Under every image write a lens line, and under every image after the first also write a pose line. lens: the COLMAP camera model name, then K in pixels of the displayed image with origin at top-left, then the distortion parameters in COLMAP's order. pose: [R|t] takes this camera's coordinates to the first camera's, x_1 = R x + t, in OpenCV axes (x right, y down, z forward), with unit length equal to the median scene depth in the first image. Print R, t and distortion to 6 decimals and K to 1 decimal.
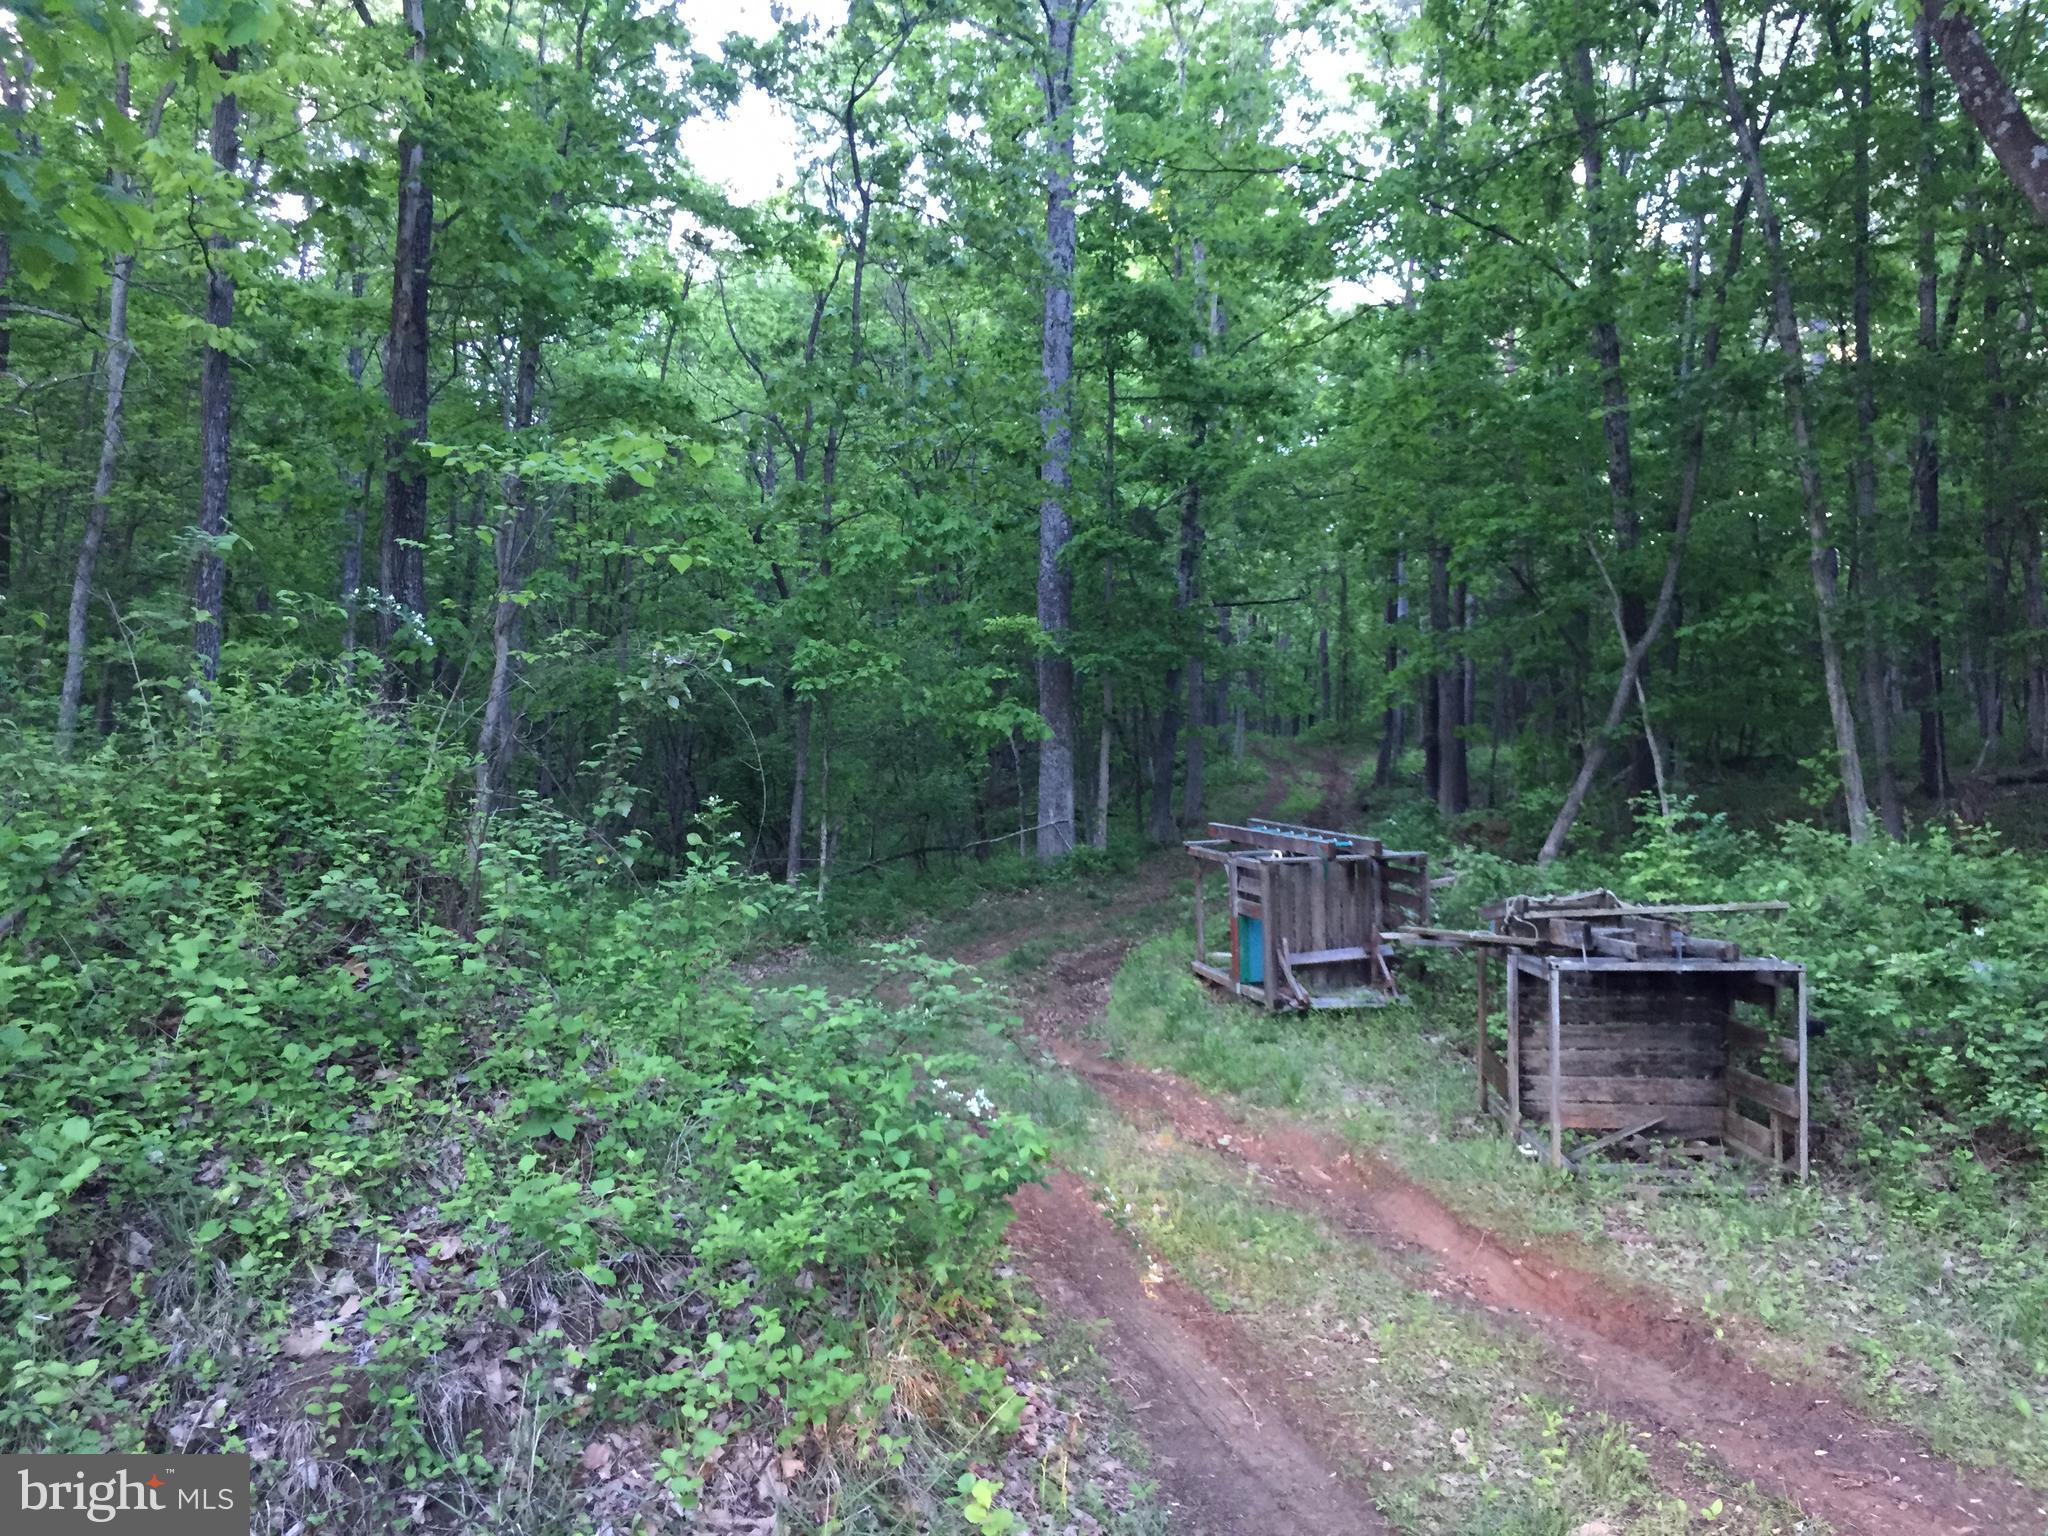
lens RADIAL K [[1761.6, 0, 1024.0], [0, 1761.6, 768.0], [0, 0, 1]] dist [0.071344, -0.124288]
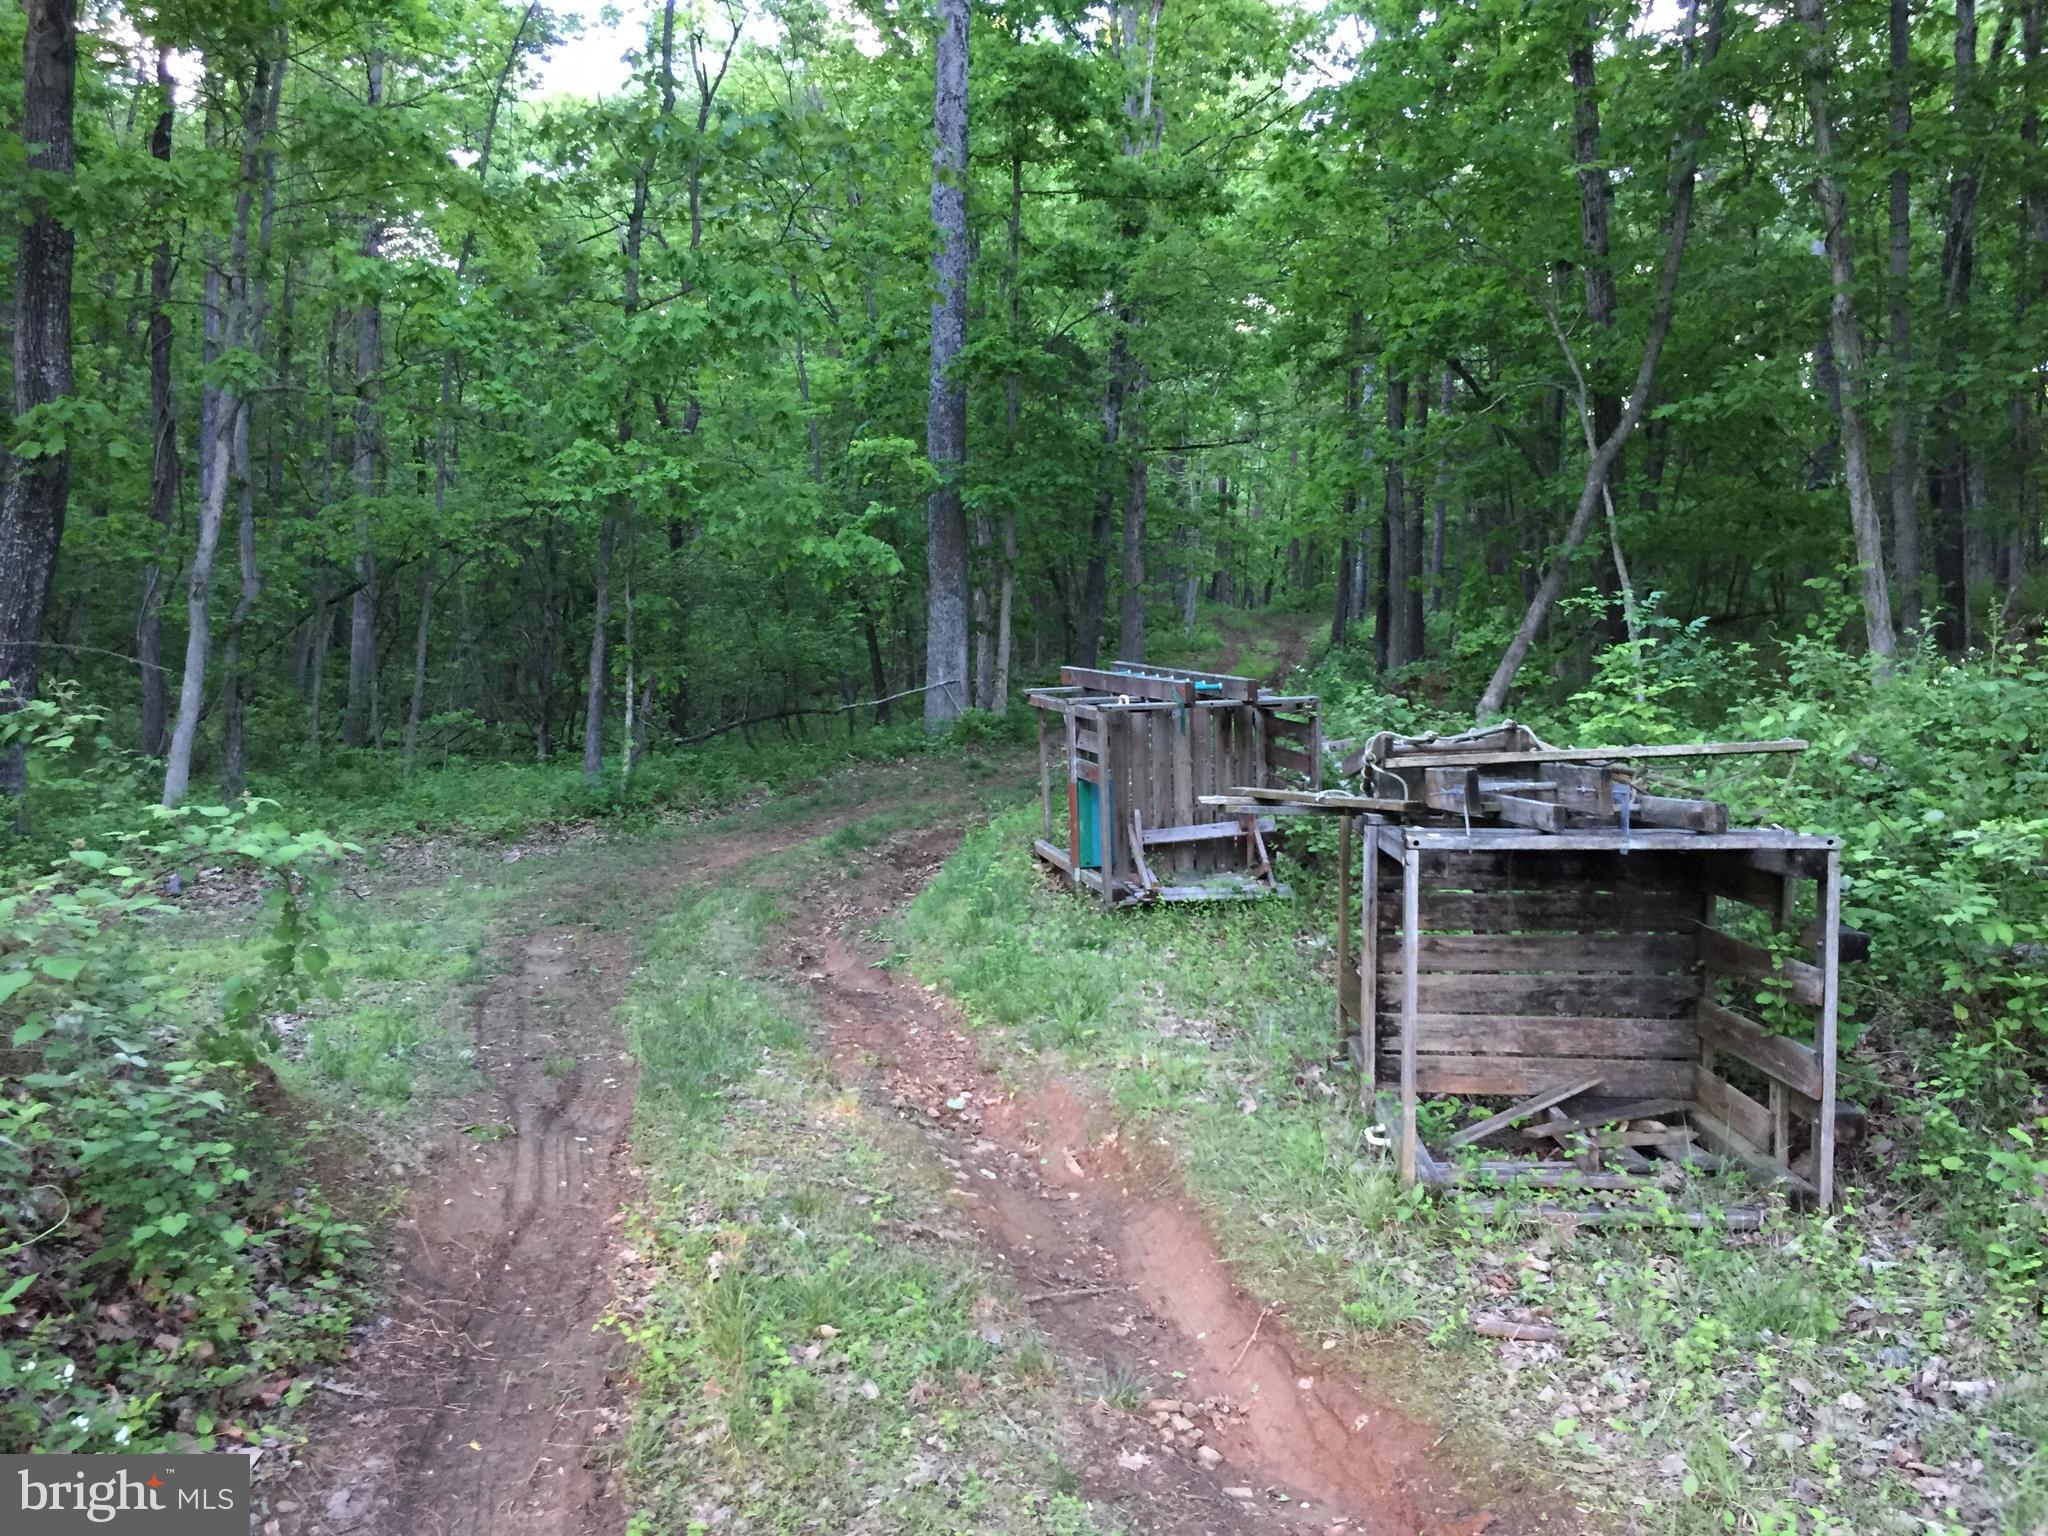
lens RADIAL K [[1773.7, 0, 1027.0], [0, 1773.7, 777.8], [0, 0, 1]] dist [0.057343, -0.071194]
pose [[0.999931, 0.000098, 0.011708, 0.132778], [-0.000947, 0.997364, 0.072548, 0.038622], [-0.011670, -0.072554, 0.997296, 0.335055]]
